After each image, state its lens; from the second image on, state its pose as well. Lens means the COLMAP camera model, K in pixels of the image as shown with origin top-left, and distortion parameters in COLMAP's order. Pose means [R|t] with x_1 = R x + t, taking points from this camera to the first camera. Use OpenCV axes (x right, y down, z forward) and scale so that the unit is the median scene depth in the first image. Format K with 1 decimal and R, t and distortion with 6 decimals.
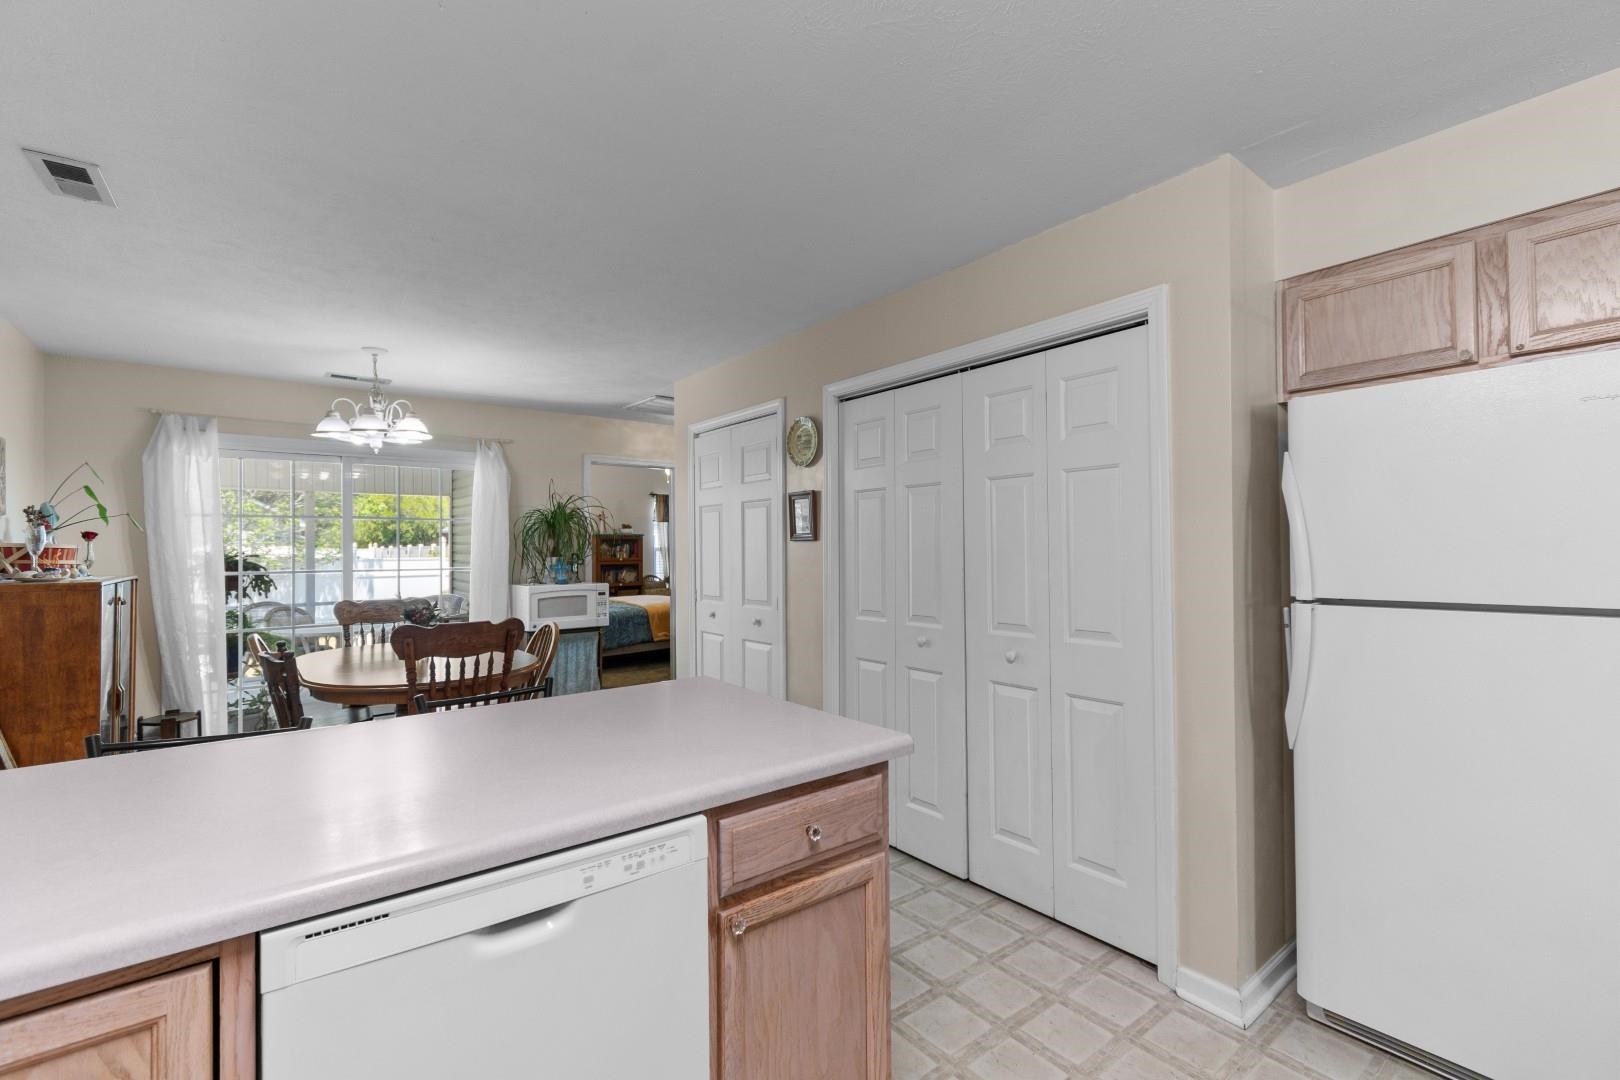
lens RADIAL K [[708.0, 0, 811.9], [0, 708.0, 542.6], [0, 0, 1]] dist [0.002484, -0.000966]
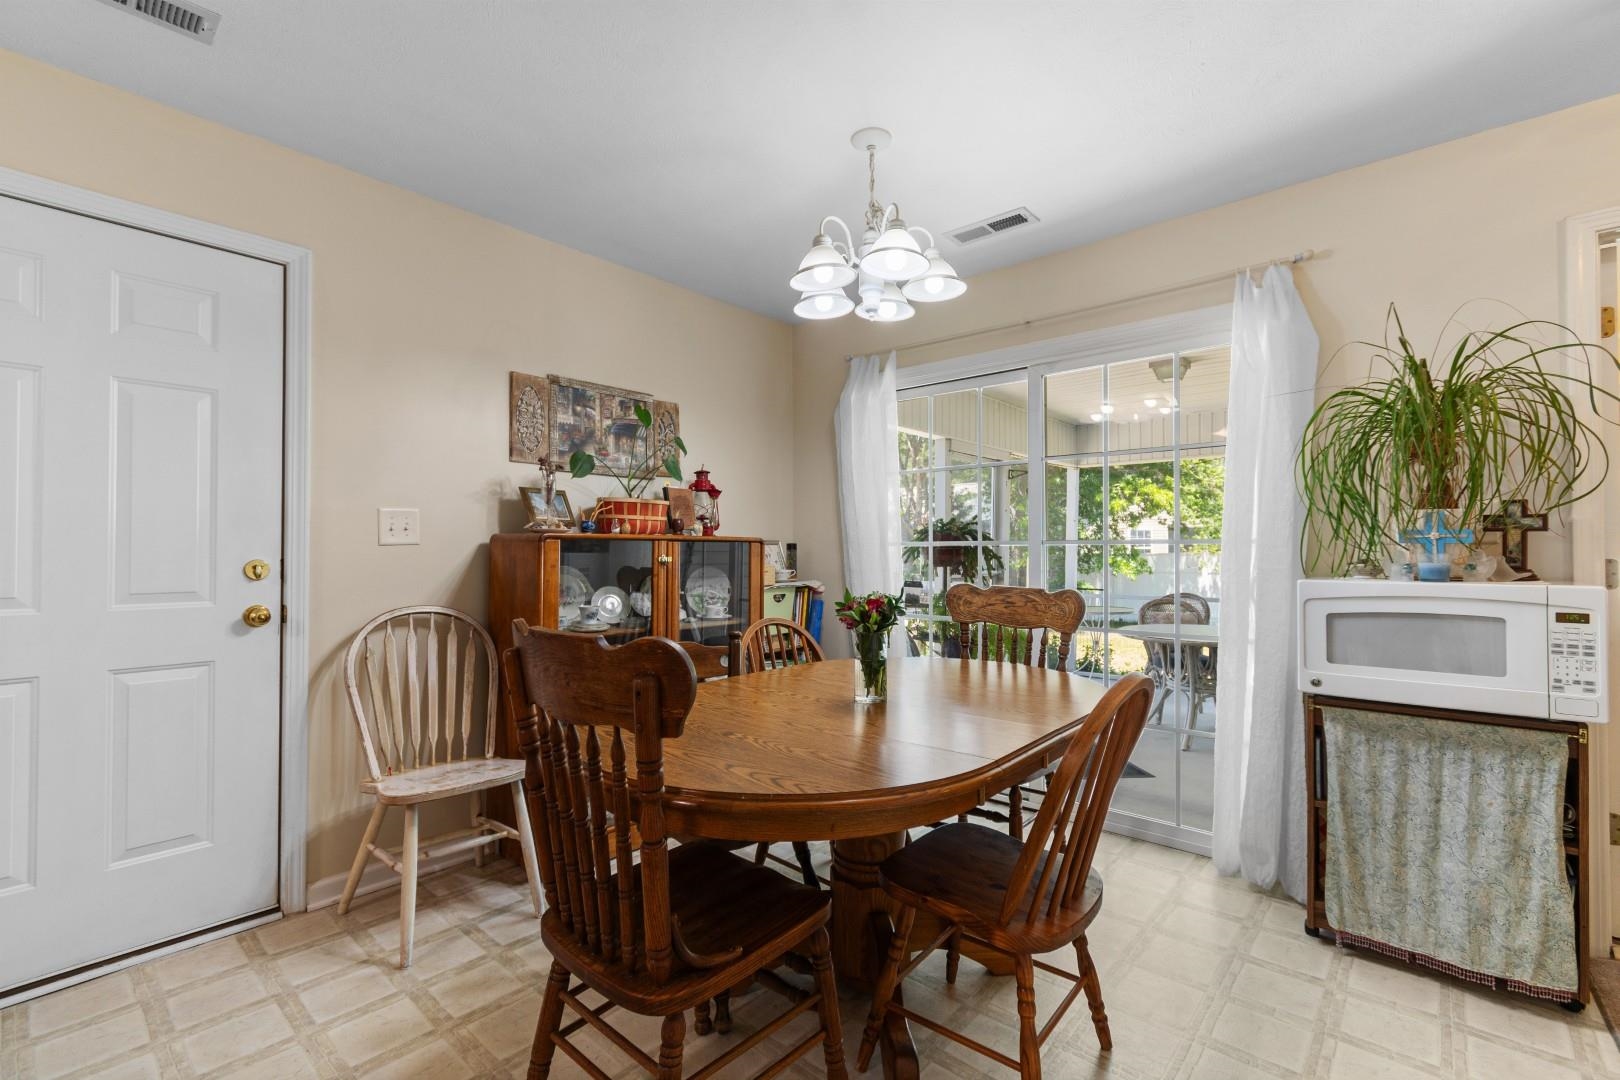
lens RADIAL K [[708.0, 0, 811.9], [0, 708.0, 542.6], [0, 0, 1]] dist [0.002484, -0.000966]
pose [[0.186015, -0.006259, -0.982527, -0.061398], [0.005551, 0.999970, -0.005319, 0.046487], [0.982531, -0.004464, 0.186044, 0.738345]]
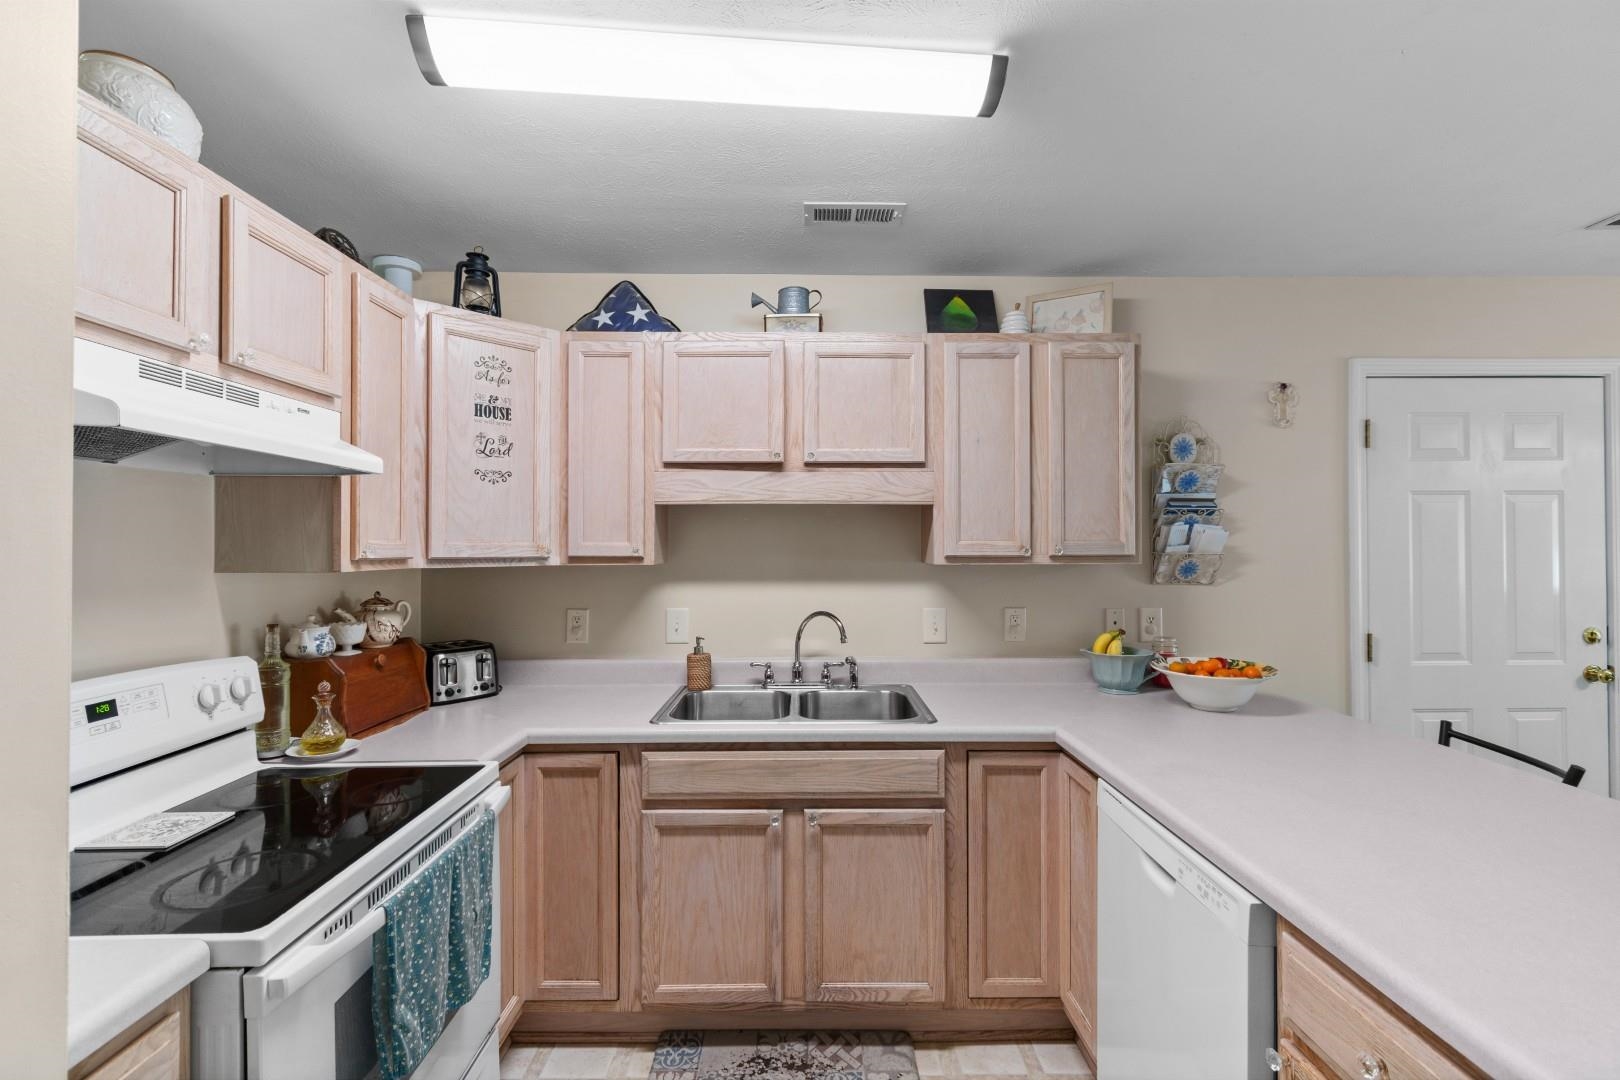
lens RADIAL K [[708.0, 0, 811.9], [0, 708.0, 542.6], [0, 0, 1]] dist [0.002484, -0.000966]
pose [[-0.610573, 0.003784, -0.791951, 0.247753], [0.011888, 0.999920, -0.004387, -0.021671], [0.791871, -0.012094, -0.610569, 0.299705]]
